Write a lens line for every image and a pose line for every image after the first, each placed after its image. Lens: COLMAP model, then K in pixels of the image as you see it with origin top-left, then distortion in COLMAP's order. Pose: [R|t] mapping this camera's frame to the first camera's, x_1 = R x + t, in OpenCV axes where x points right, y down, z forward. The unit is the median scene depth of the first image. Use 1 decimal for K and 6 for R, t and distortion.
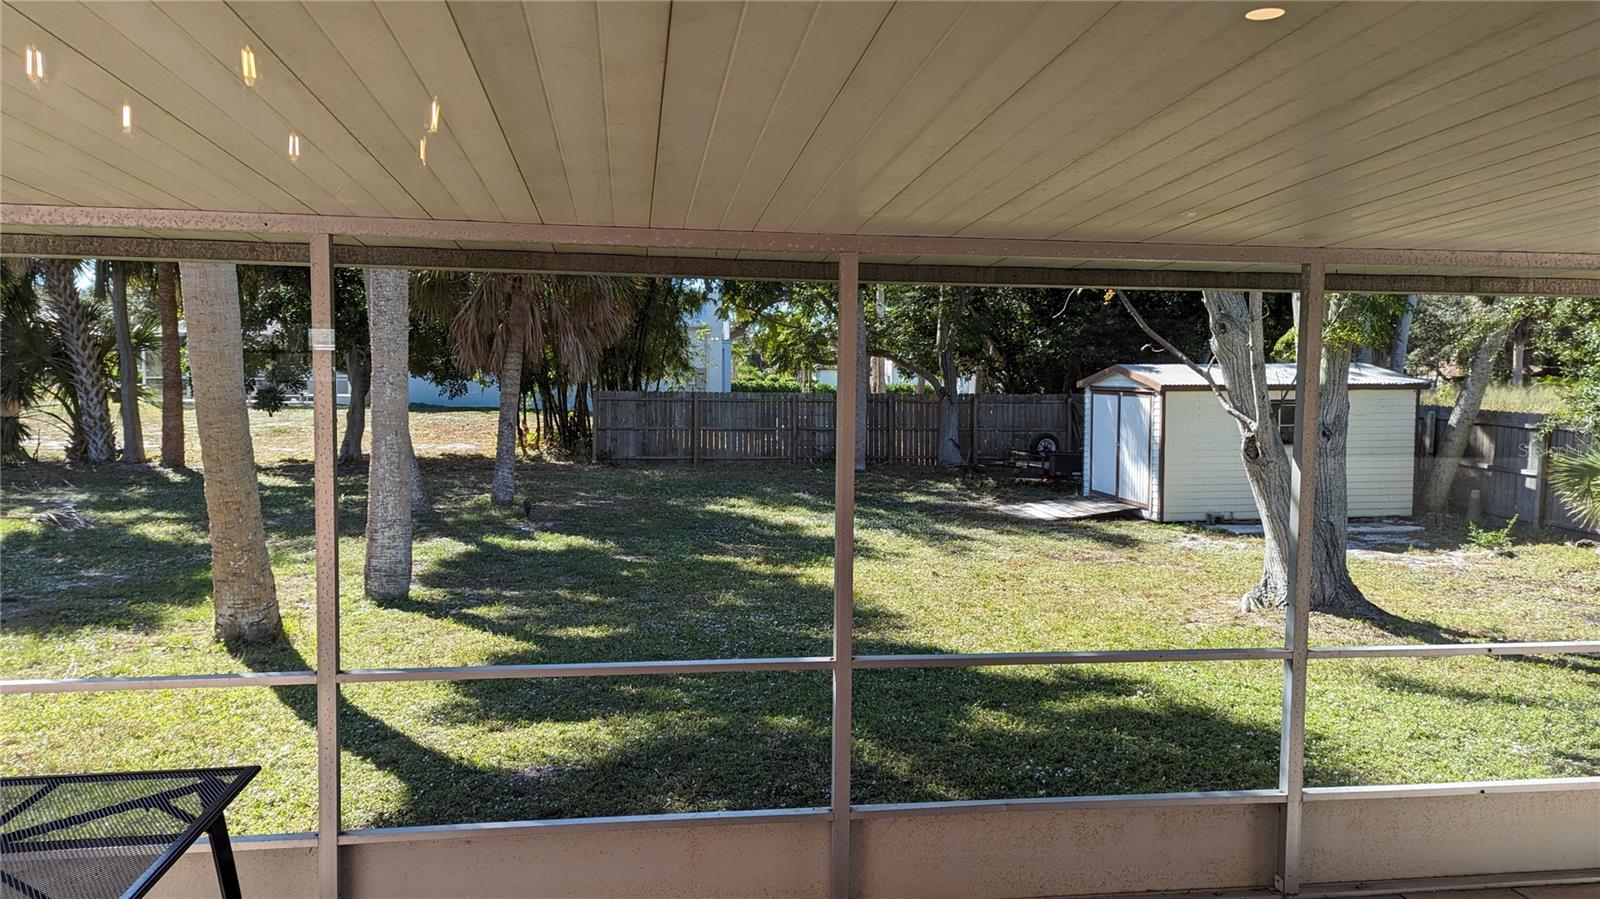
lens RADIAL K [[1111.3, 0, 812.8], [0, 1111.3, 443.1], [0, 0, 1]] dist [0.046897, -0.003232]
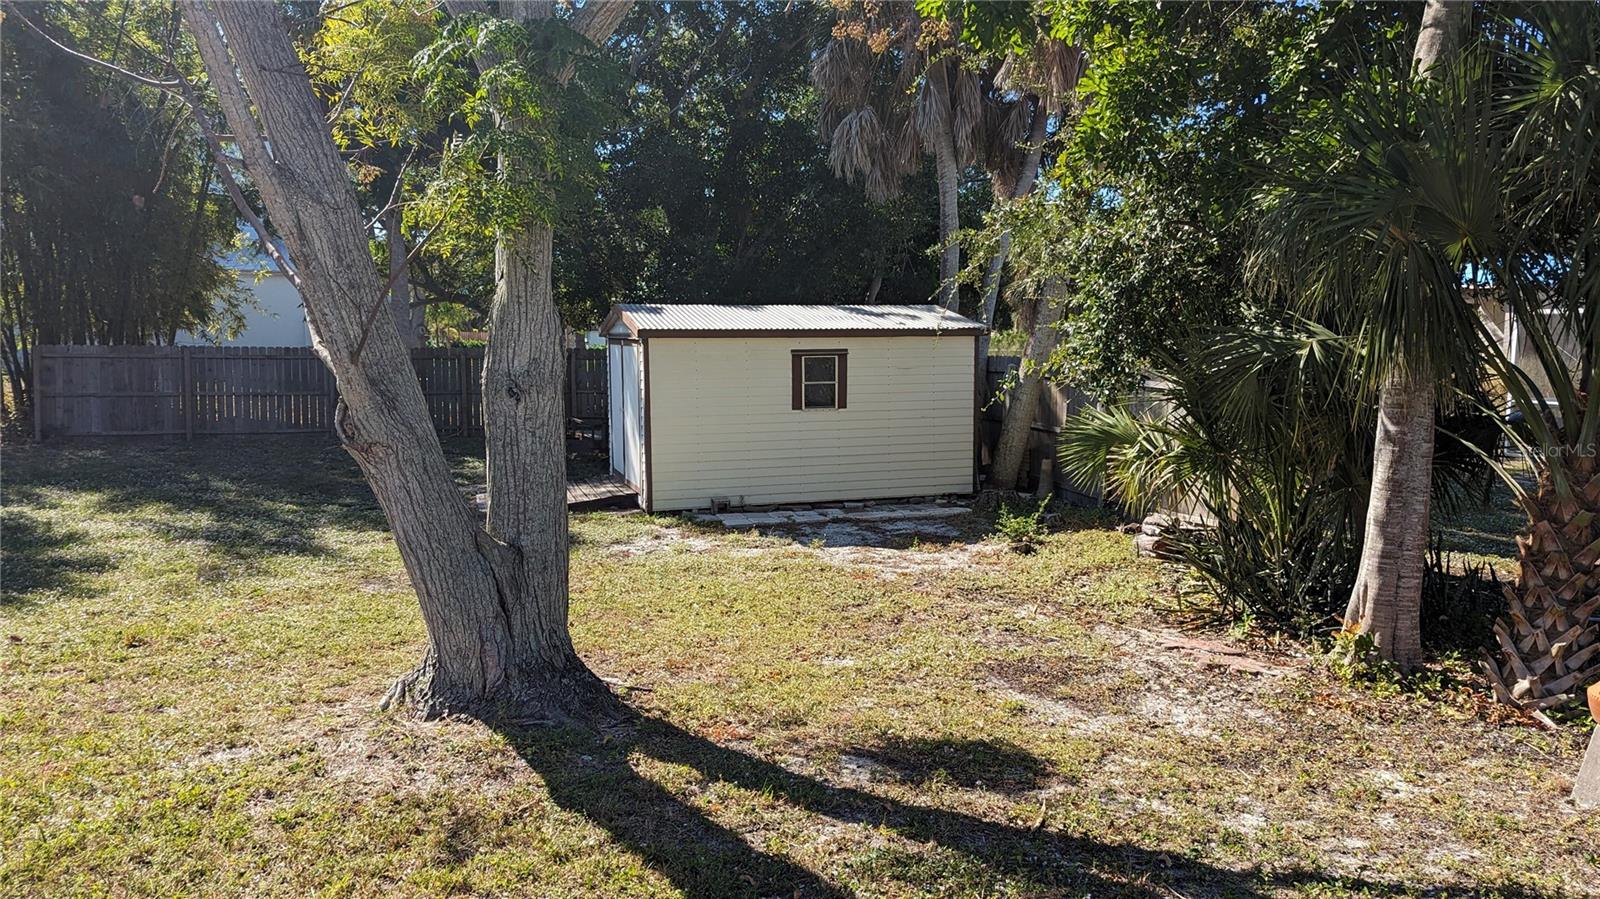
lens RADIAL K [[1137.1, 0, 810.0], [0, 1137.1, 439.2], [0, 0, 1]] dist [0.051947, -0.030461]
pose [[0.984435, -0.018125, 0.174810, 0.279814], [0.013166, 0.999479, 0.029484, 0.000379], [-0.175253, -0.026724, 0.984161, 0.223505]]
